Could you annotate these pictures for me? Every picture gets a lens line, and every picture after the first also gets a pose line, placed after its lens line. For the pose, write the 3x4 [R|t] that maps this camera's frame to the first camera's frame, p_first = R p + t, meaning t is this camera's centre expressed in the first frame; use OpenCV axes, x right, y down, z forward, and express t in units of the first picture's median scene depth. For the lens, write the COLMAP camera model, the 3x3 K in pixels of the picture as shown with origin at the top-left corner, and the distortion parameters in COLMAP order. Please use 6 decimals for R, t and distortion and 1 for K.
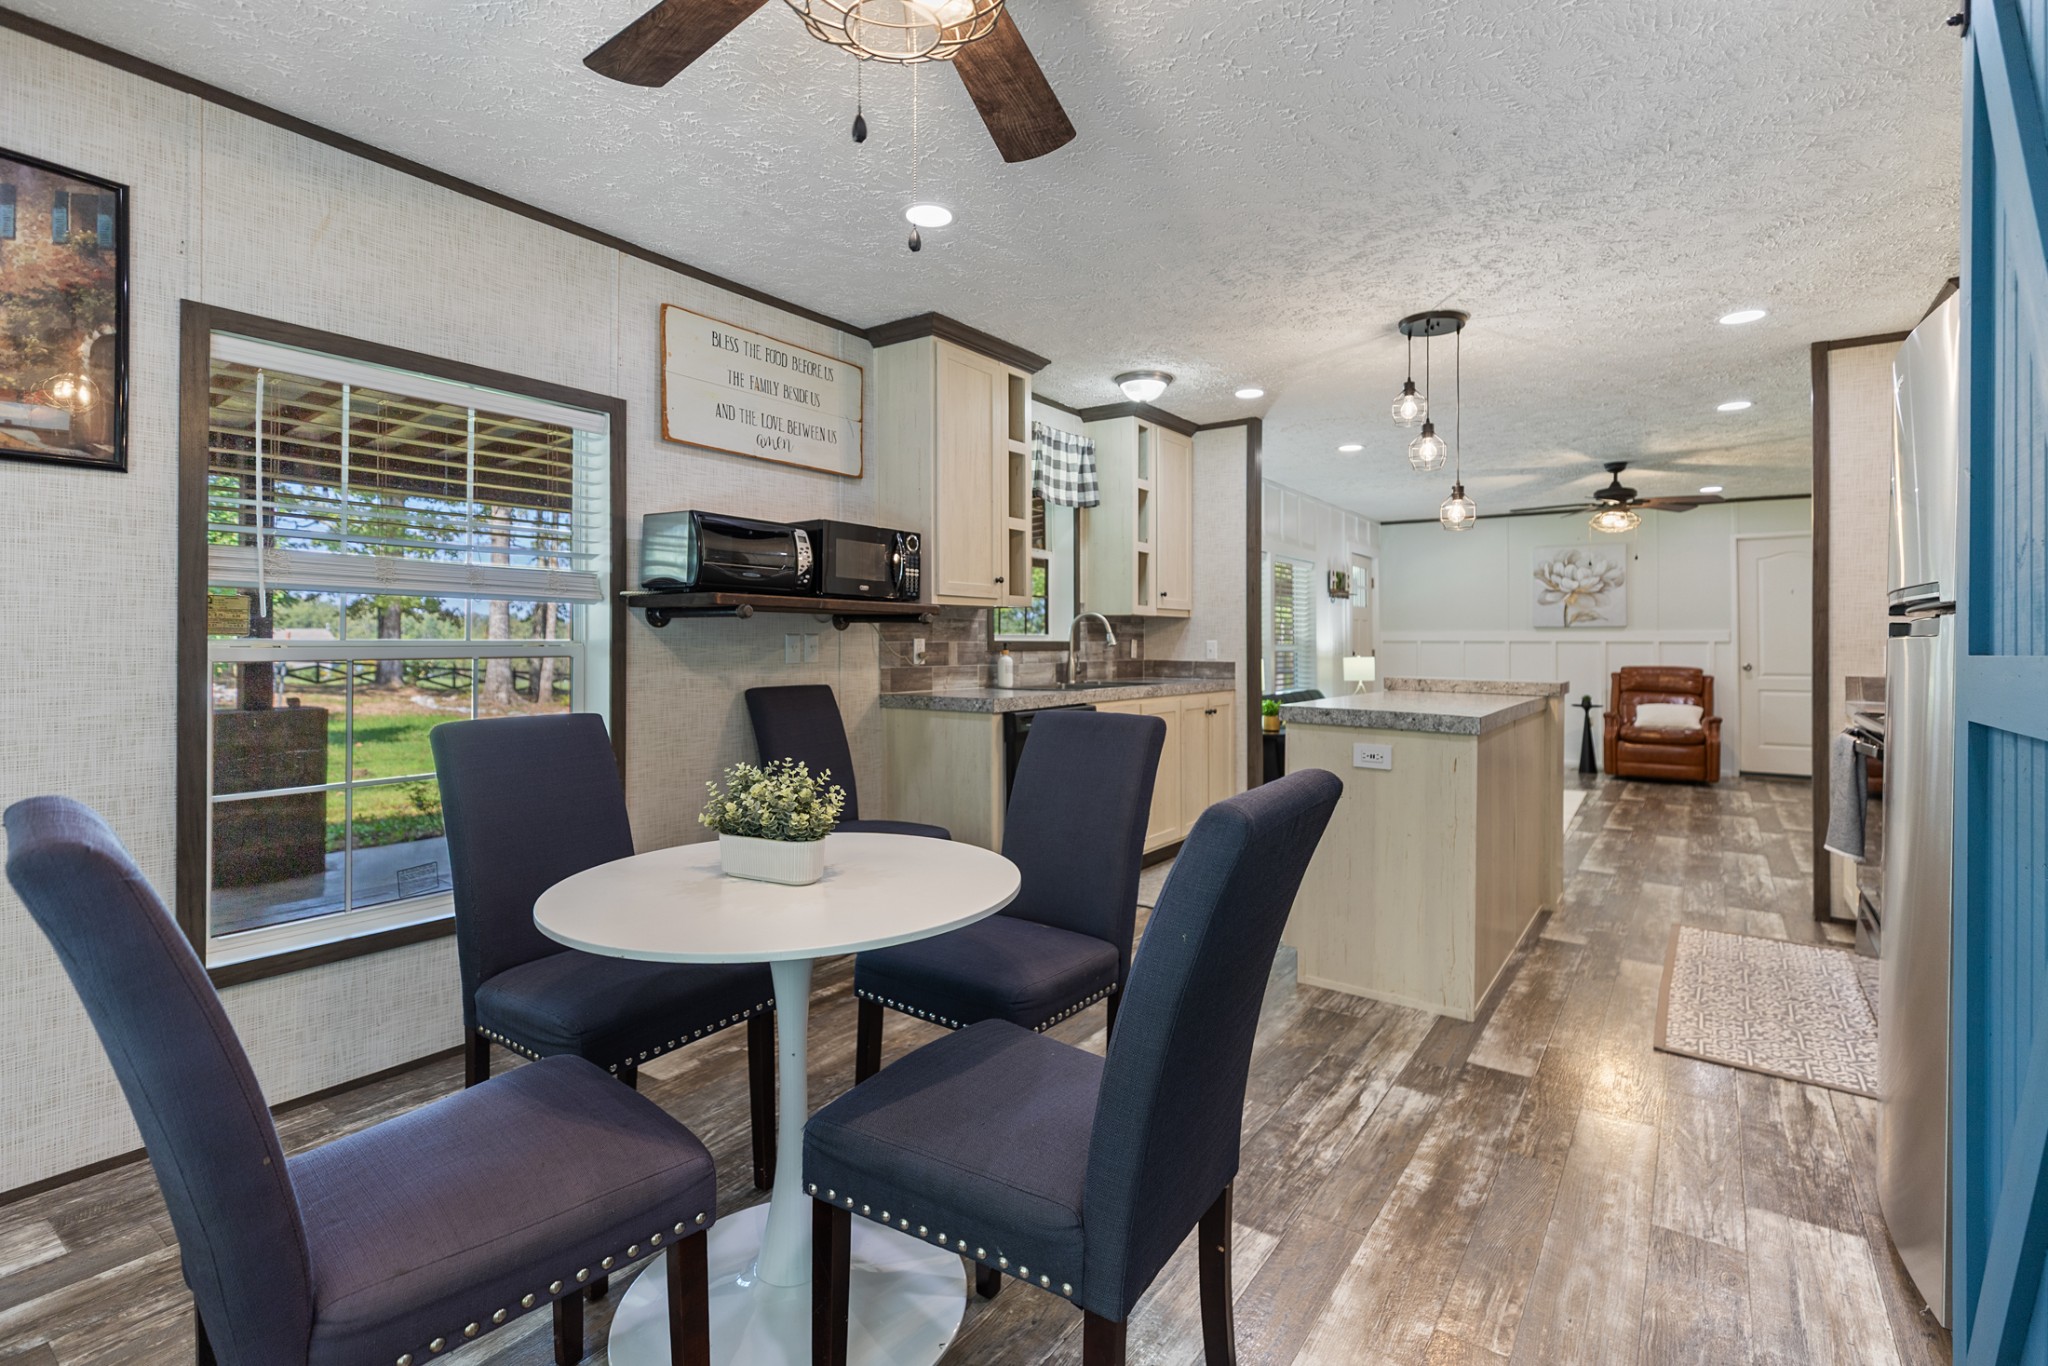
lens RADIAL K [[930.2, 0, 1027.7], [0, 930.2, 649.3], [0, 0, 1]] dist [-0.002070, 0.000660]
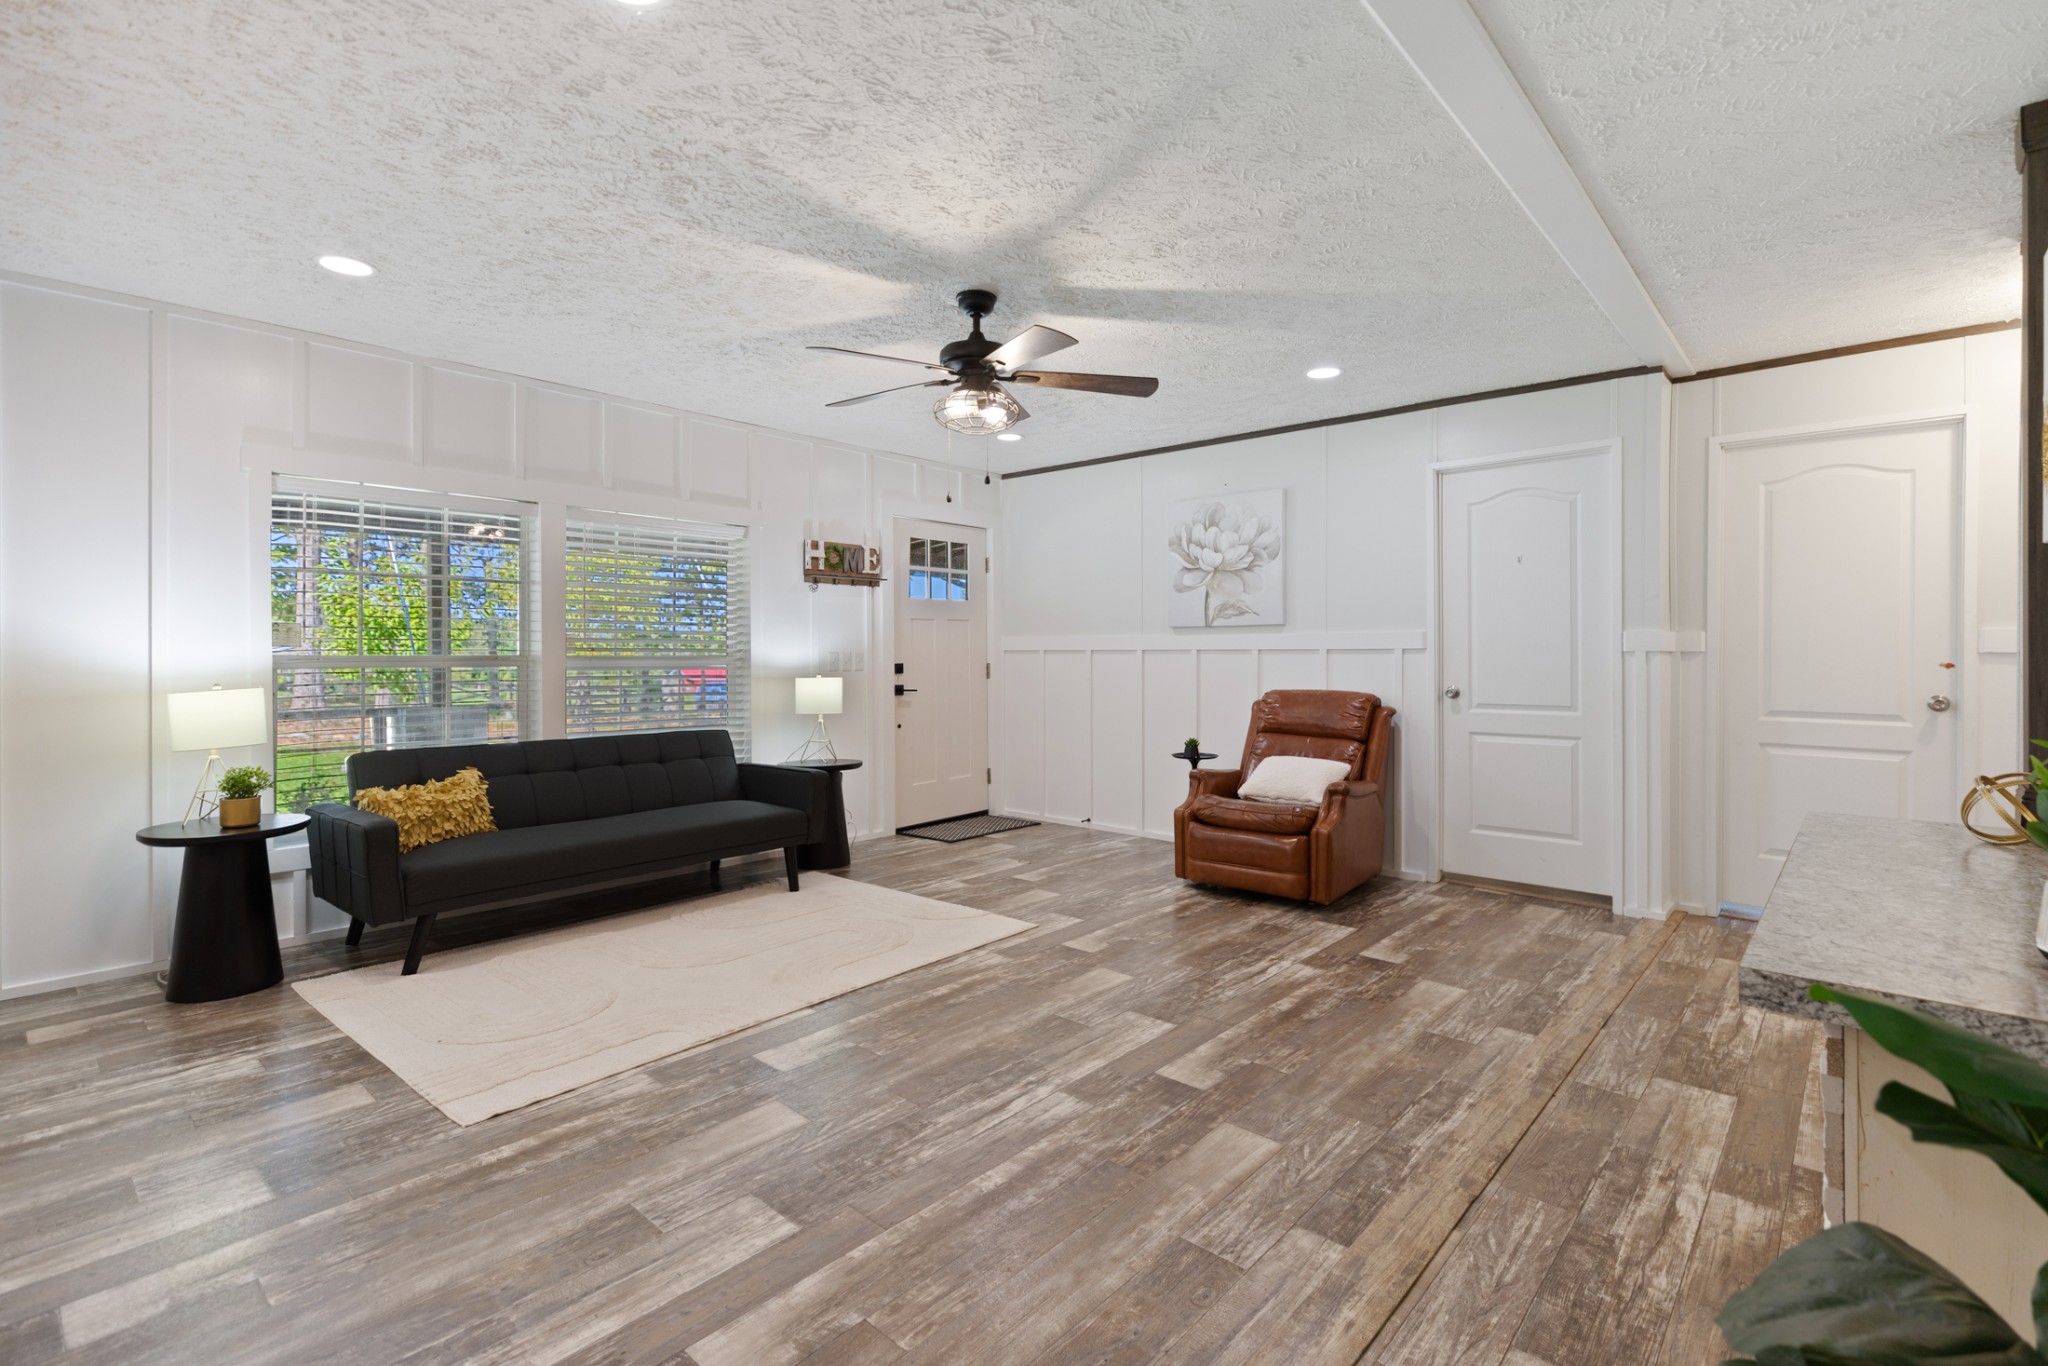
lens RADIAL K [[930.2, 0, 1032.6], [0, 930.2, 665.8], [0, 0, 1]] dist [-0.002070, 0.000660]
pose [[0.994403, 0.000261, -0.105652, 0.510123], [0.000620, 0.999965, 0.008306, -0.002720], [0.105651, -0.008325, 0.994368, 0.351954]]
